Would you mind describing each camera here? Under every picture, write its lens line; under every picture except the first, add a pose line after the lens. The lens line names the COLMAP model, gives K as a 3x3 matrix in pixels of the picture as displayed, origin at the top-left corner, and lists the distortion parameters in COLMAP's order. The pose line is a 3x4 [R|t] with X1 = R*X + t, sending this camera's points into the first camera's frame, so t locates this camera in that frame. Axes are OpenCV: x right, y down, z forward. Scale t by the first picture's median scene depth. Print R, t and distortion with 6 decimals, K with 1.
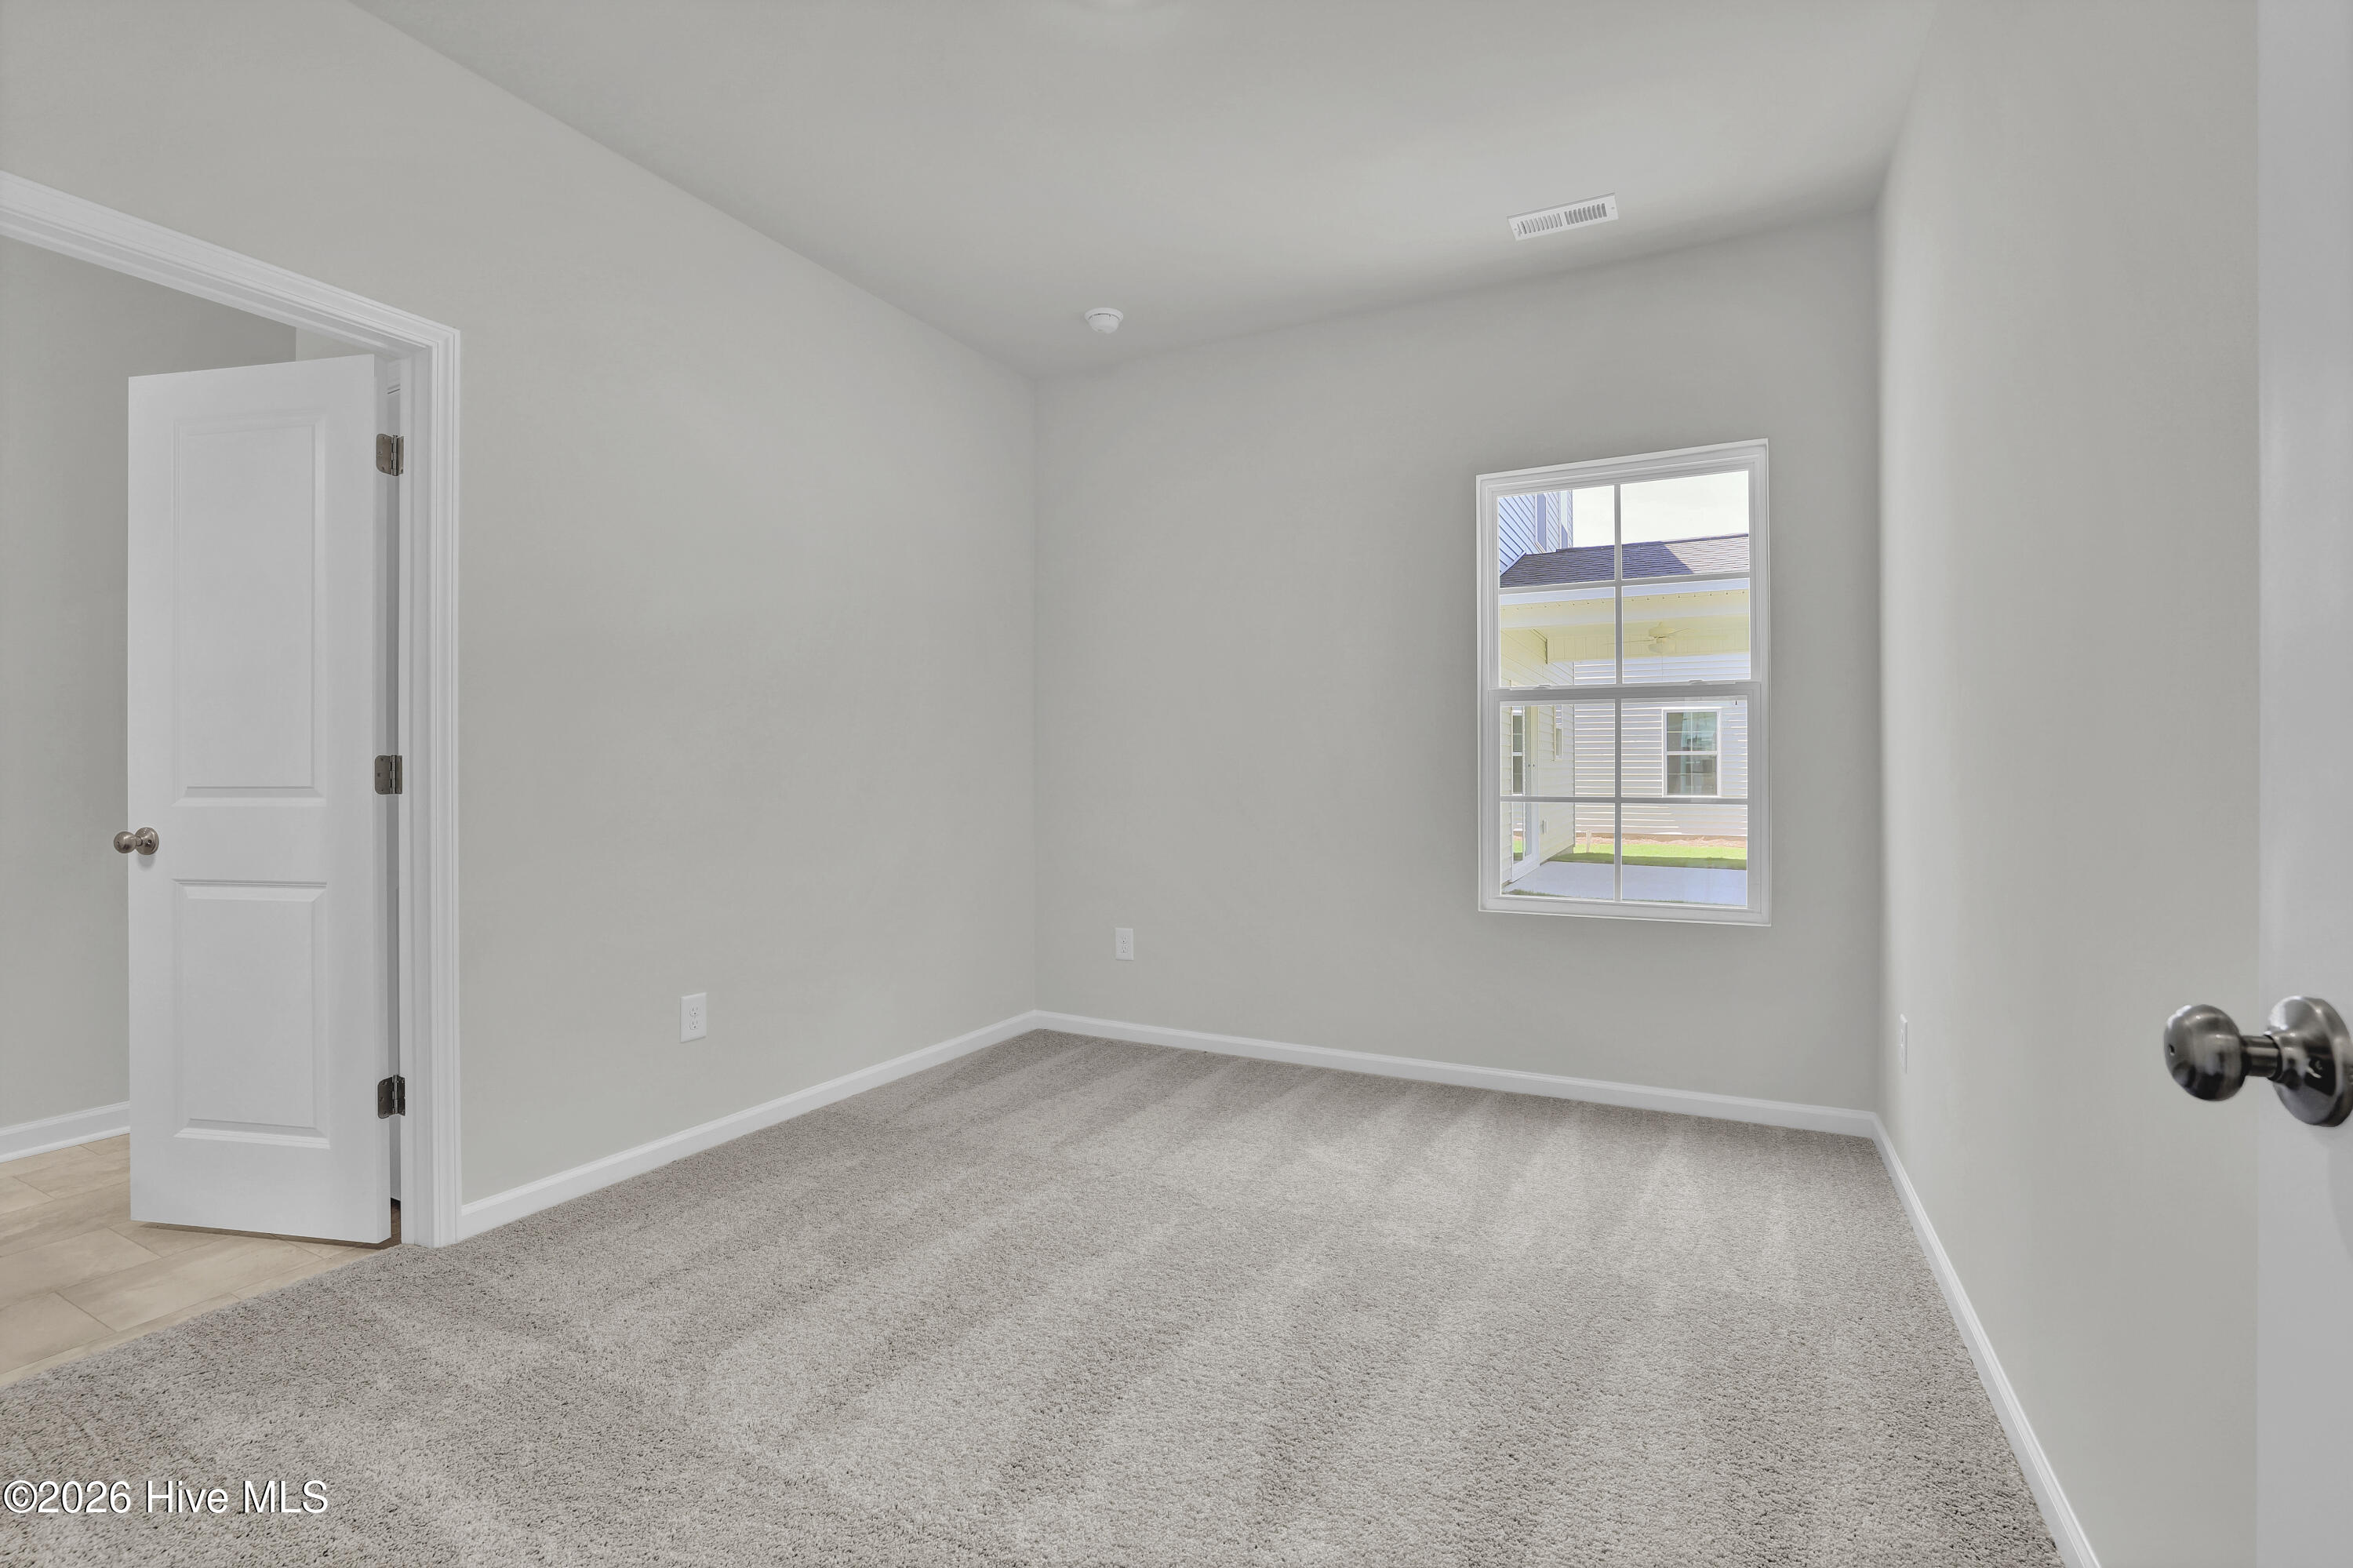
lens RADIAL K [[1020.0, 0, 1183.7], [0, 1020.0, 786.8], [0, 0, 1]] dist [0.002581, 0.000484]
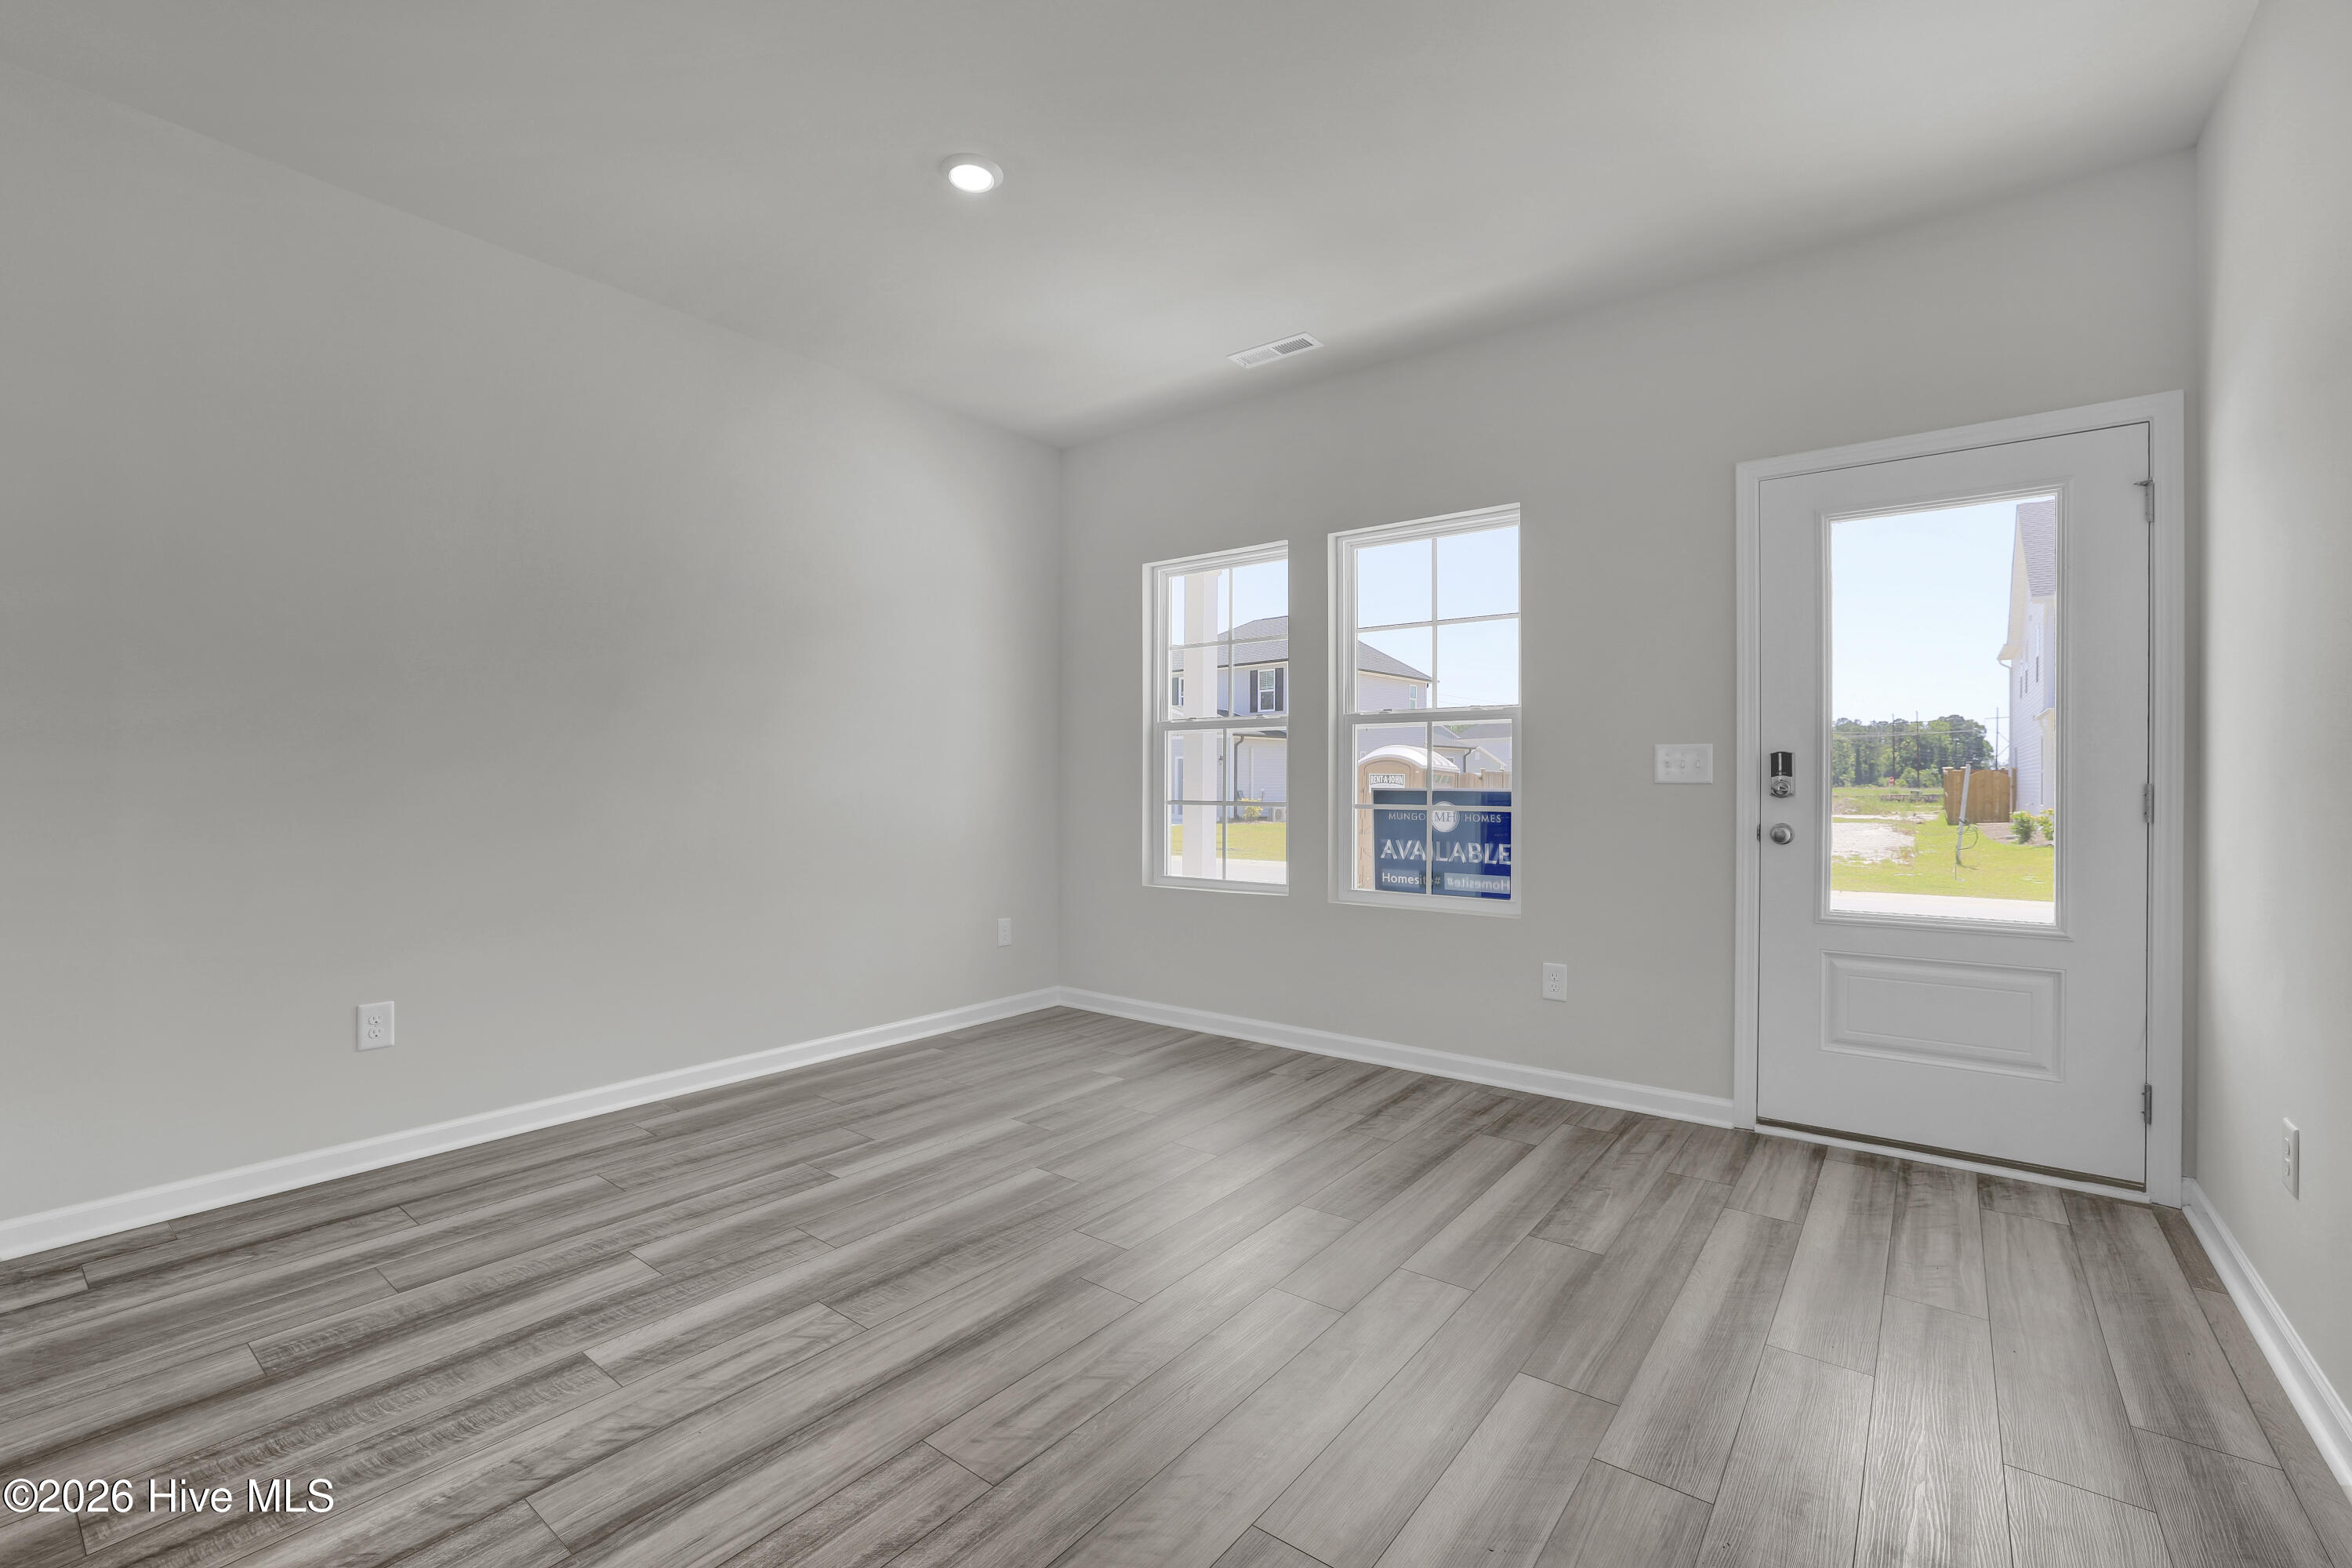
lens RADIAL K [[1019.5, 0, 1196.3], [0, 1019.5, 776.0], [0, 0, 1]] dist [0.002581, 0.000484]
pose [[0.982253, 0.001305, -0.187558, 0.593438], [-0.005843, 0.999703, -0.023644, 0.008661], [0.187472, 0.024320, 0.981969, -0.303368]]
